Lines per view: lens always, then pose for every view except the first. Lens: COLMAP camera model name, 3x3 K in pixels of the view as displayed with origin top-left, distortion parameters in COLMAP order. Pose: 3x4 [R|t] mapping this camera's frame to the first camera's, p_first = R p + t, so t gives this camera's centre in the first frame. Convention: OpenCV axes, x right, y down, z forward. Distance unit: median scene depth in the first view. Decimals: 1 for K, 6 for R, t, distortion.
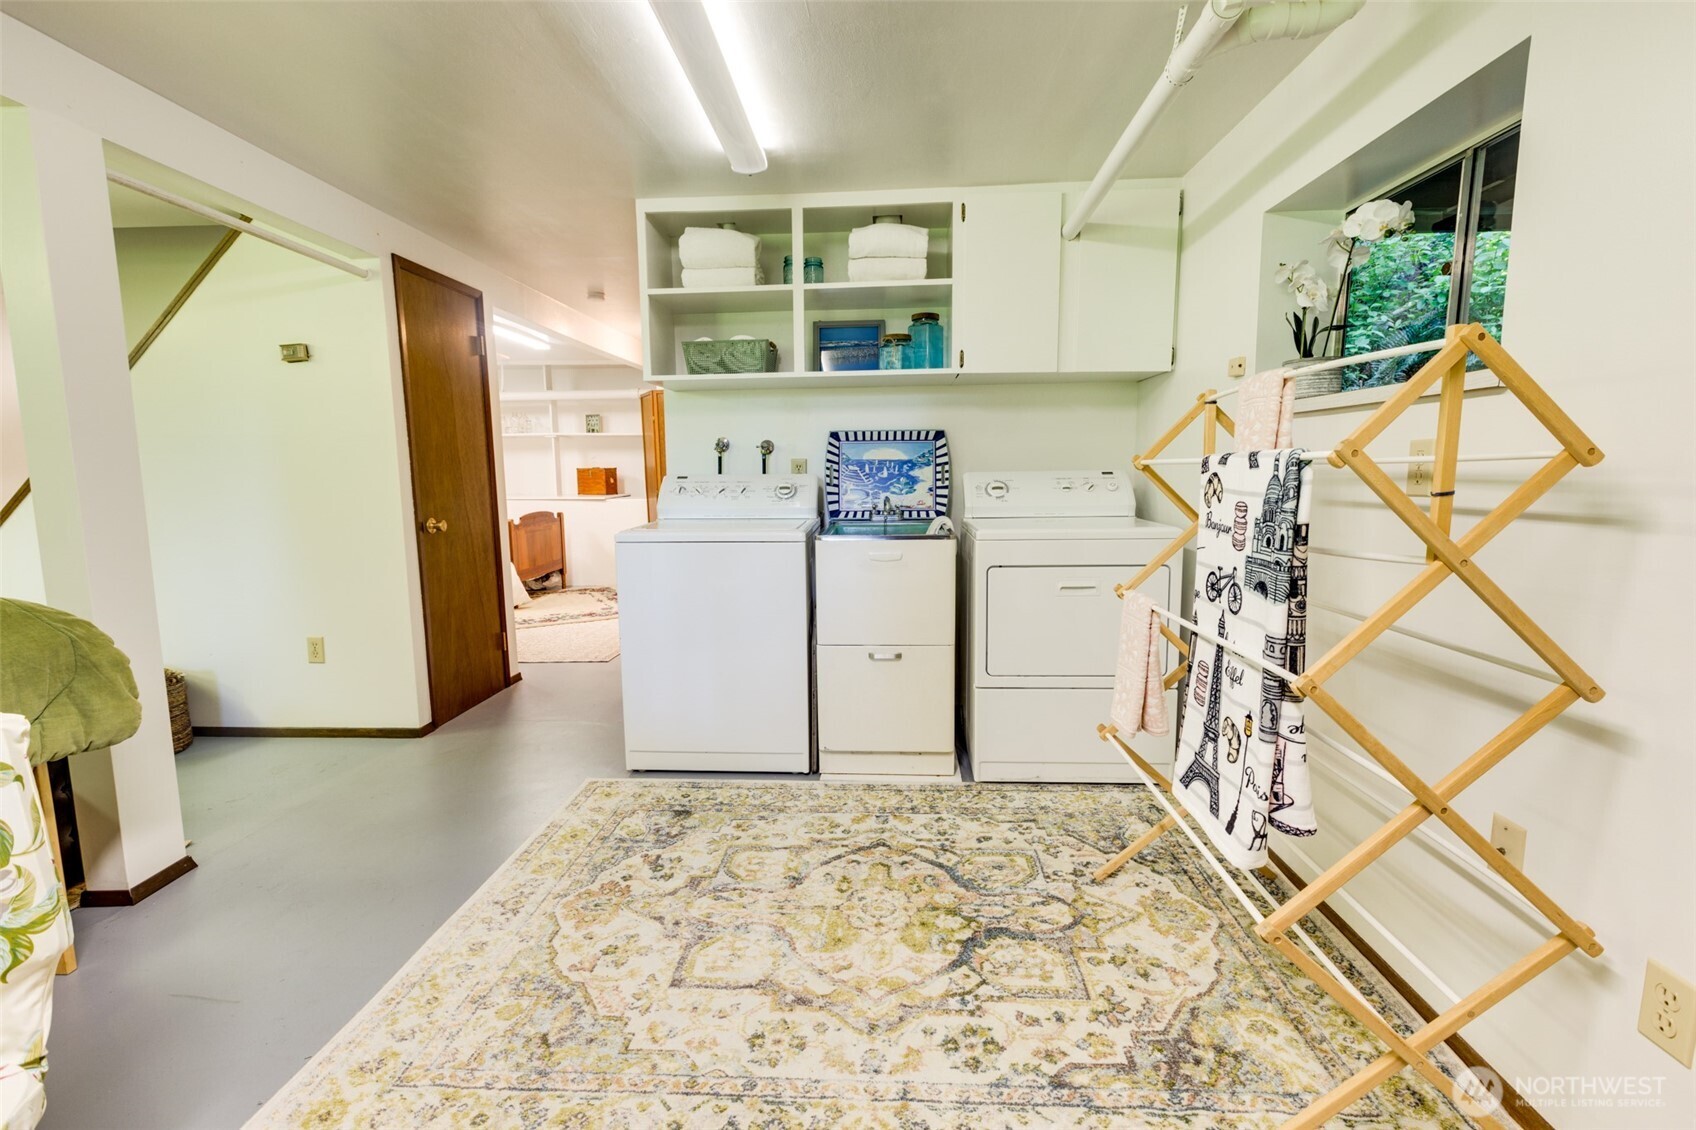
lens RADIAL K [[818.9, 0, 848.5], [0, 818.9, 561.5], [0, 0, 1]] dist [0.001997, -0.000060]
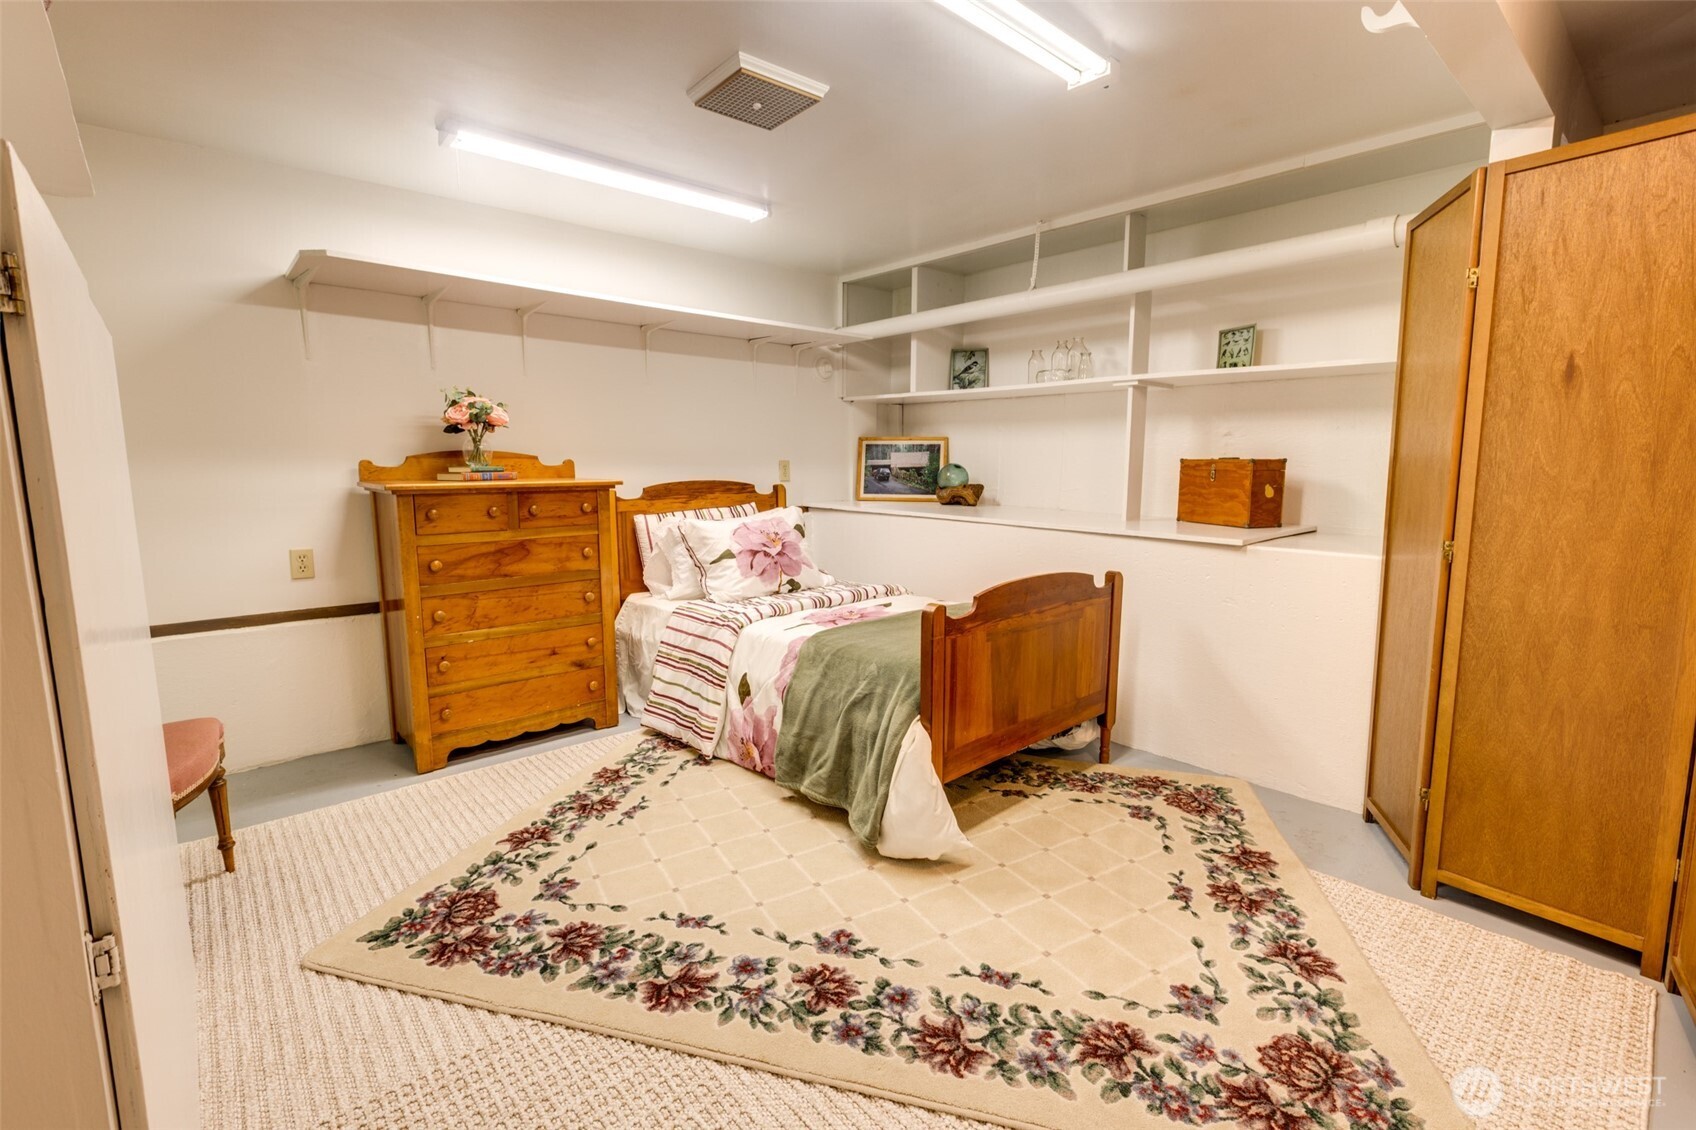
lens RADIAL K [[743.5, 0, 843.9], [0, 743.5, 570.8], [0, 0, 1]] dist [-0.001278, 0.000070]
pose [[0.723405, 0.119090, -0.680075, -0.196516], [-0.099956, 0.992699, 0.067510, -0.067096], [0.683150, 0.019140, 0.730027, 0.624977]]
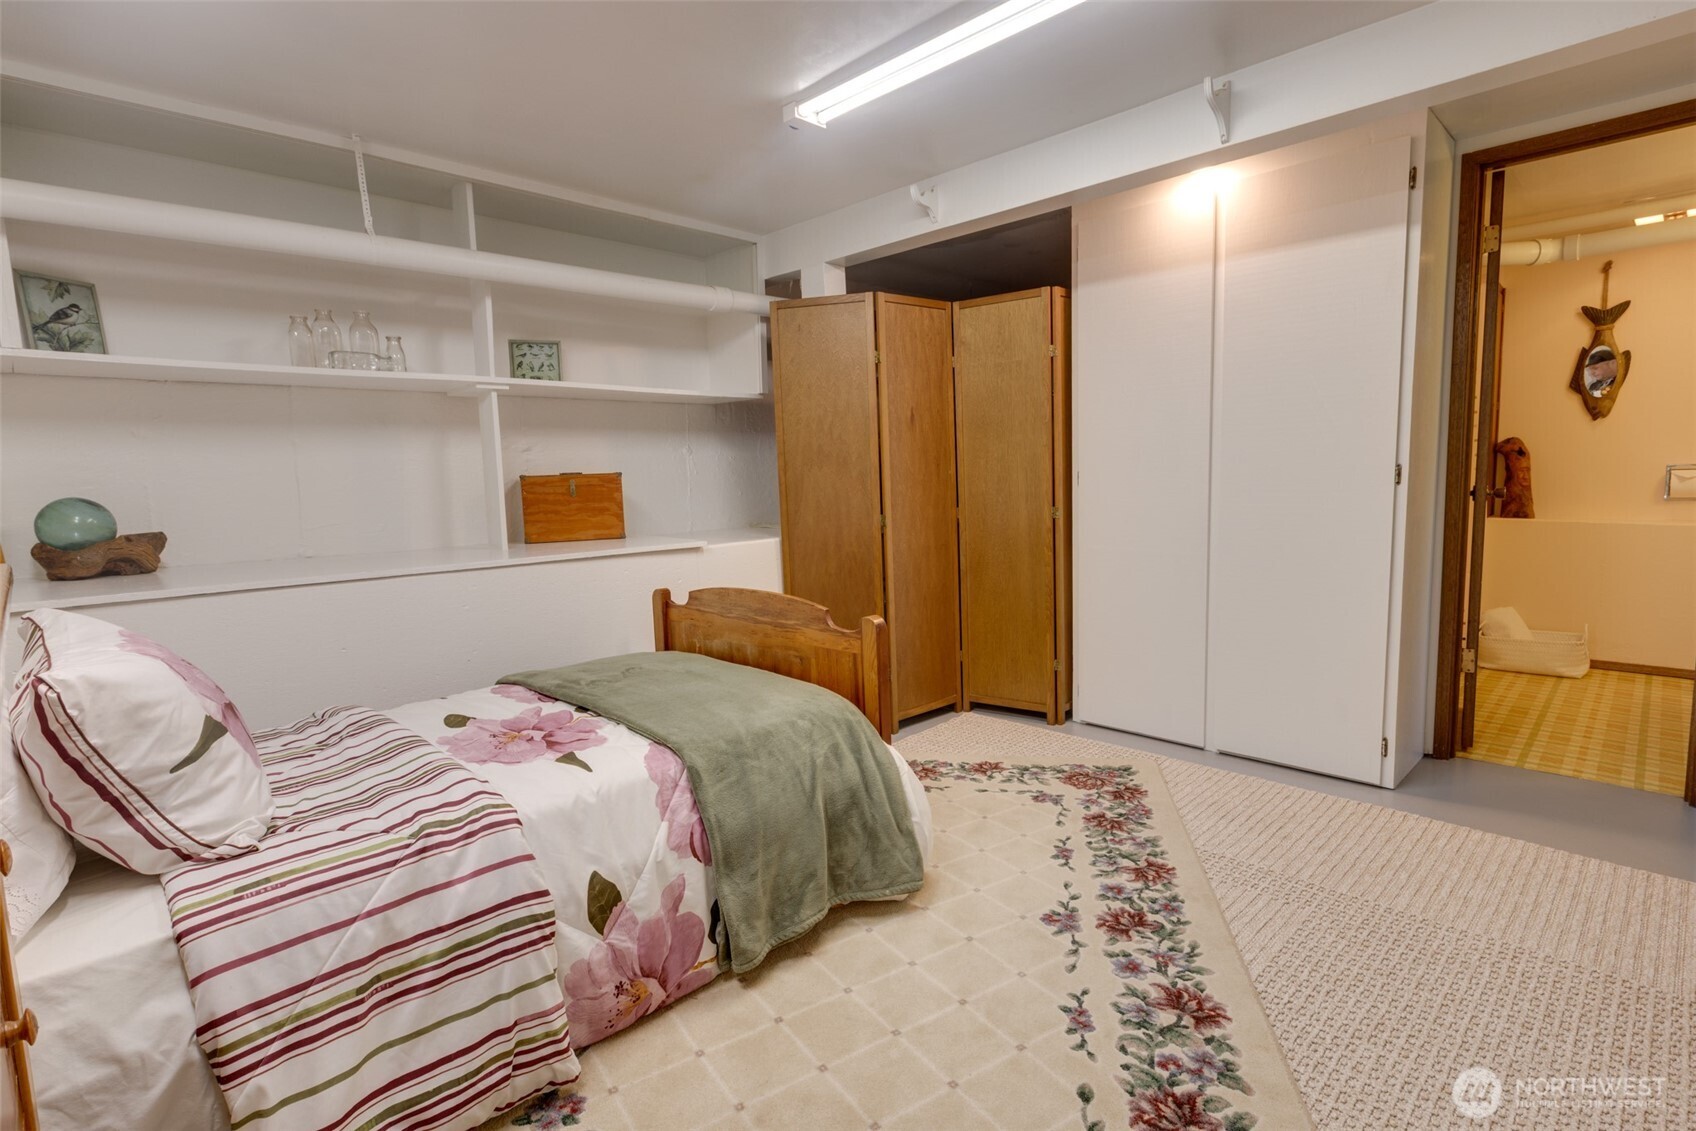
lens RADIAL K [[818.9, 0, 848.5], [0, 818.9, 562.0], [0, 0, 1]] dist [0.001997, -0.000060]
pose [[0.657307, -0.089644, 0.748272, -0.539637], [0.114670, 0.993236, 0.018261, -0.064997], [-0.744848, 0.073802, 0.663140, 0.658183]]
